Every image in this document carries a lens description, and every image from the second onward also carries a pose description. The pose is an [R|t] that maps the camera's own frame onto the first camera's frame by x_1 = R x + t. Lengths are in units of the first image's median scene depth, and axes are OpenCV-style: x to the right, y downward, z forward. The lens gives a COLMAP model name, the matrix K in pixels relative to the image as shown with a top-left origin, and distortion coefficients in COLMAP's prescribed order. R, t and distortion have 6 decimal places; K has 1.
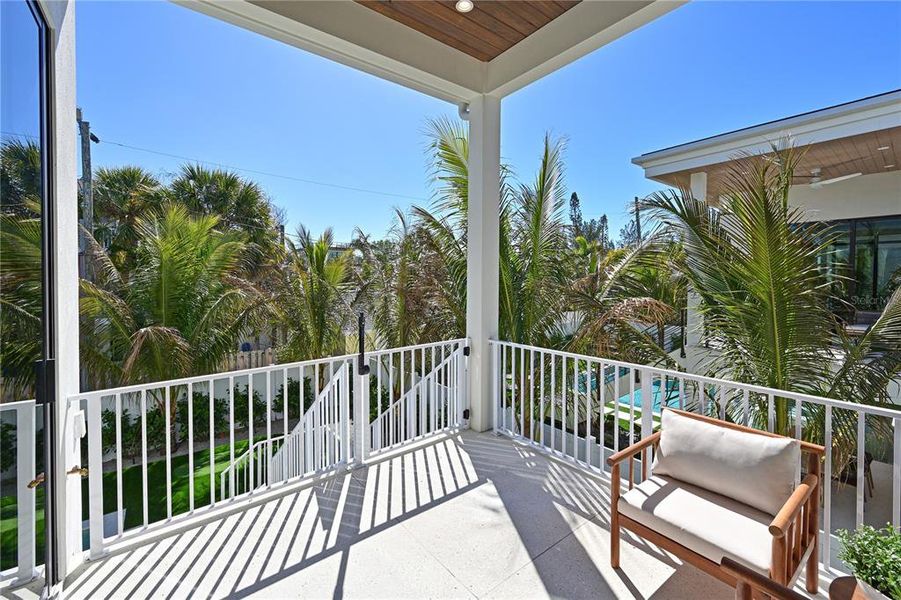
lens RADIAL K [[380.8, 0, 447.9], [0, 380.8, 280.7], [0, 0, 1]] dist [0.001270, 0.000224]
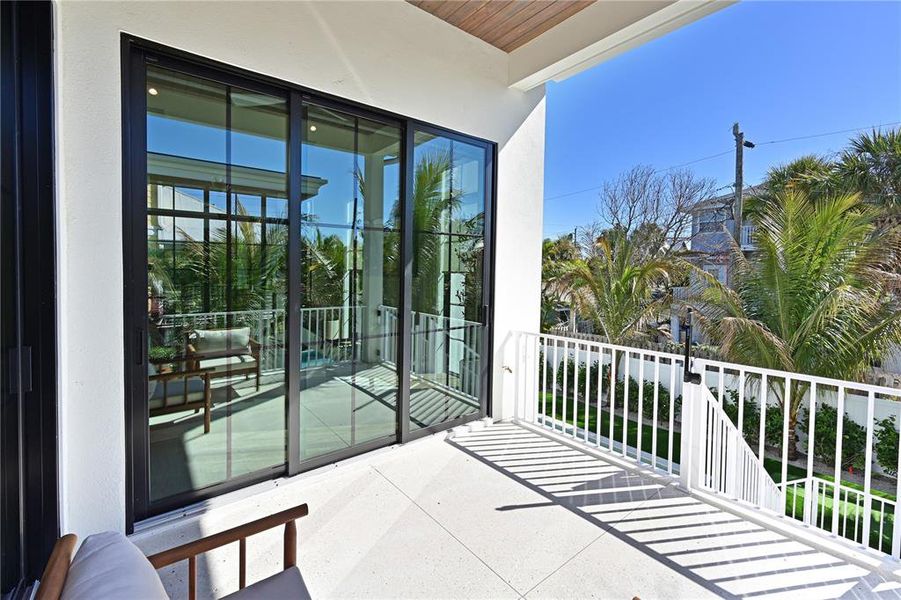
lens RADIAL K [[380.8, 0, 447.9], [0, 380.8, 280.7], [0, 0, 1]] dist [0.001270, 0.000224]
pose [[-0.000107, 0.025516, -0.999674, 0.253246], [-0.016482, 0.999539, 0.025514, 0.005447], [0.999864, 0.016480, 0.000314, 0.199297]]
